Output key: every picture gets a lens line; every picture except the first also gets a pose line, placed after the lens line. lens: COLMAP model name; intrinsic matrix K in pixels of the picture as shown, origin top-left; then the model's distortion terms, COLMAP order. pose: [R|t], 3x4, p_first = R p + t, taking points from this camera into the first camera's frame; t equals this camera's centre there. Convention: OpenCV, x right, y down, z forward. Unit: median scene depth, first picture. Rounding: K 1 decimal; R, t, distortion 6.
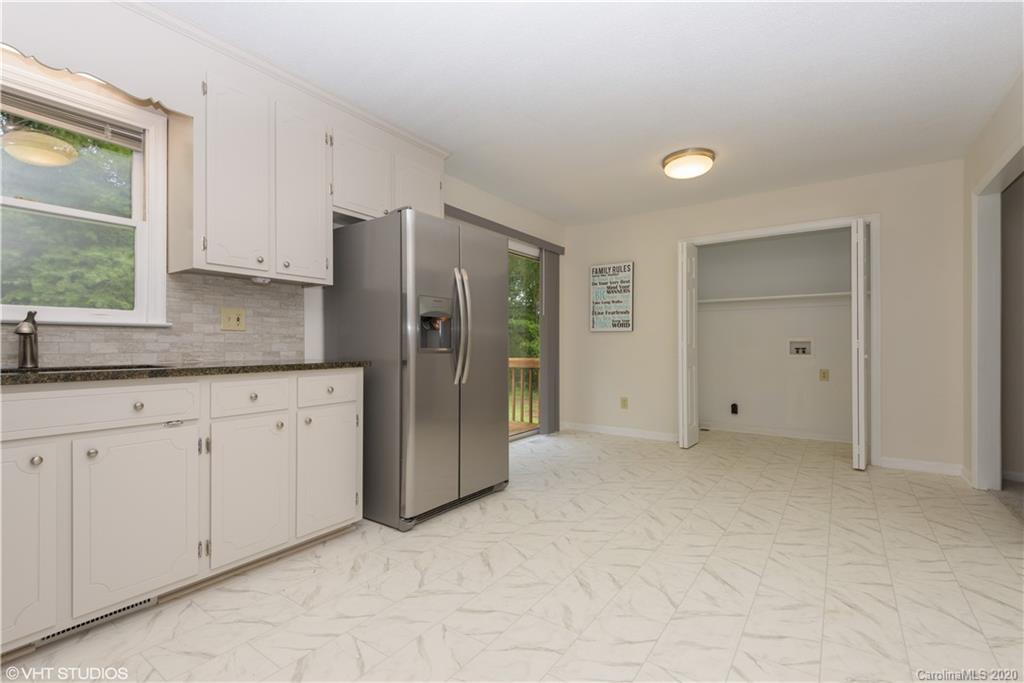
lens RADIAL K [[462.8, 0, 512.9], [0, 462.8, 345.2], [0, 0, 1]] dist [0.044153, -0.020245]
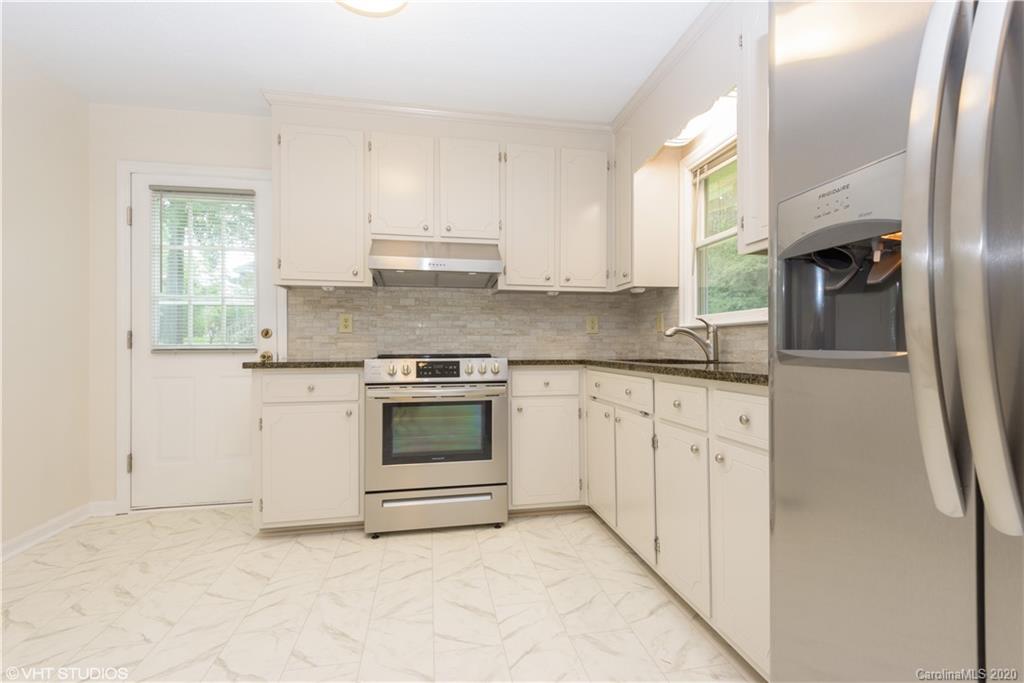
lens RADIAL K [[462.8, 0, 512.9], [0, 462.8, 345.2], [0, 0, 1]] dist [0.044153, -0.020245]
pose [[-0.695373, 0.002499, -0.718644, 0.218311], [0.002264, 0.999997, 0.001287, 0.002196], [0.718645, -0.000732, -0.695377, 1.170467]]
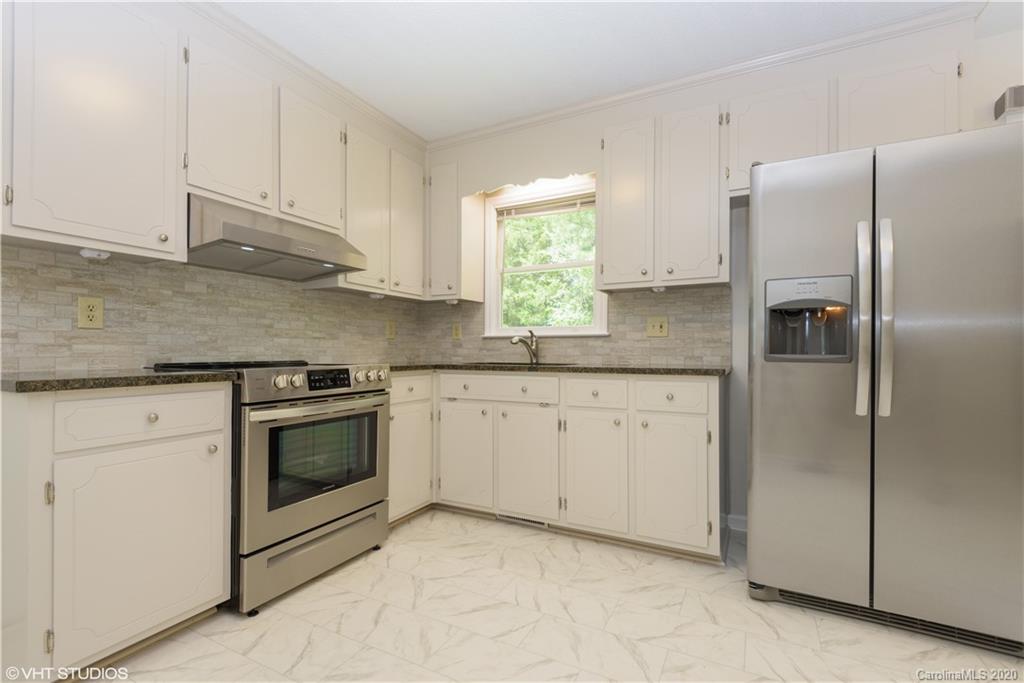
lens RADIAL K [[463.8, 0, 513.5], [0, 463.8, 352.2], [0, 0, 1]] dist [0.017088, -0.000773]
pose [[0.135035, 0.004655, -0.990830, 0.487642], [-0.004038, 0.999983, 0.004148, 0.002406], [0.990833, 0.003441, 0.135051, 0.546693]]
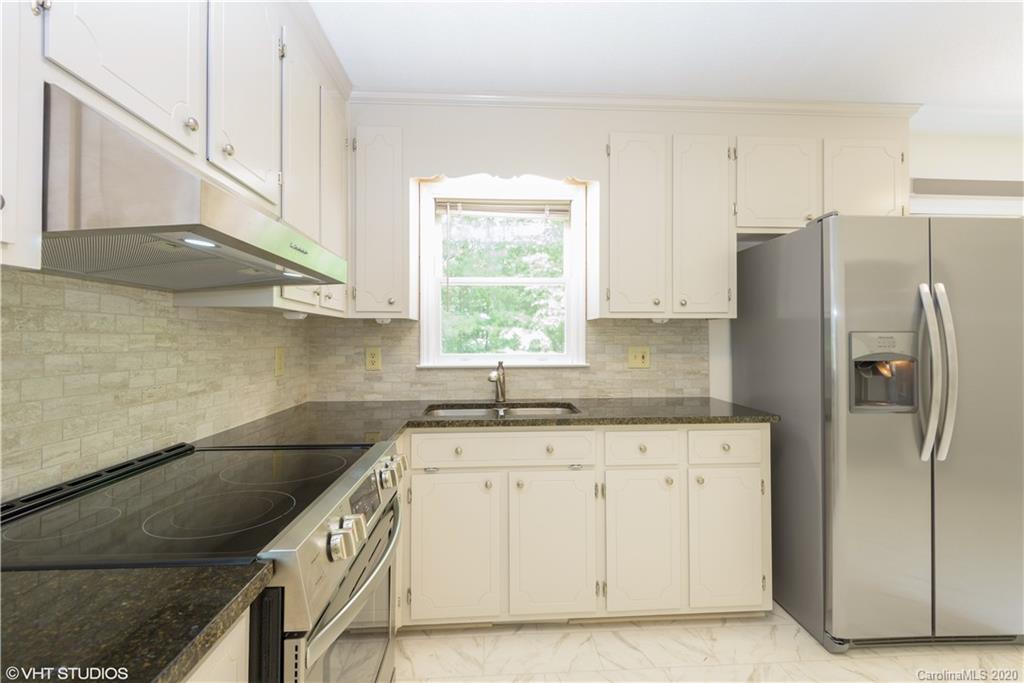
lens RADIAL K [[469.2, 0, 516.2], [0, 469.2, 333.5], [0, 0, 1]] dist [0.008357, -0.000740]
pose [[0.630889, -0.008936, -0.775821, 0.038494], [-0.000134, 0.999932, -0.011626, -0.102031], [0.775873, 0.007439, 0.630846, 0.146801]]
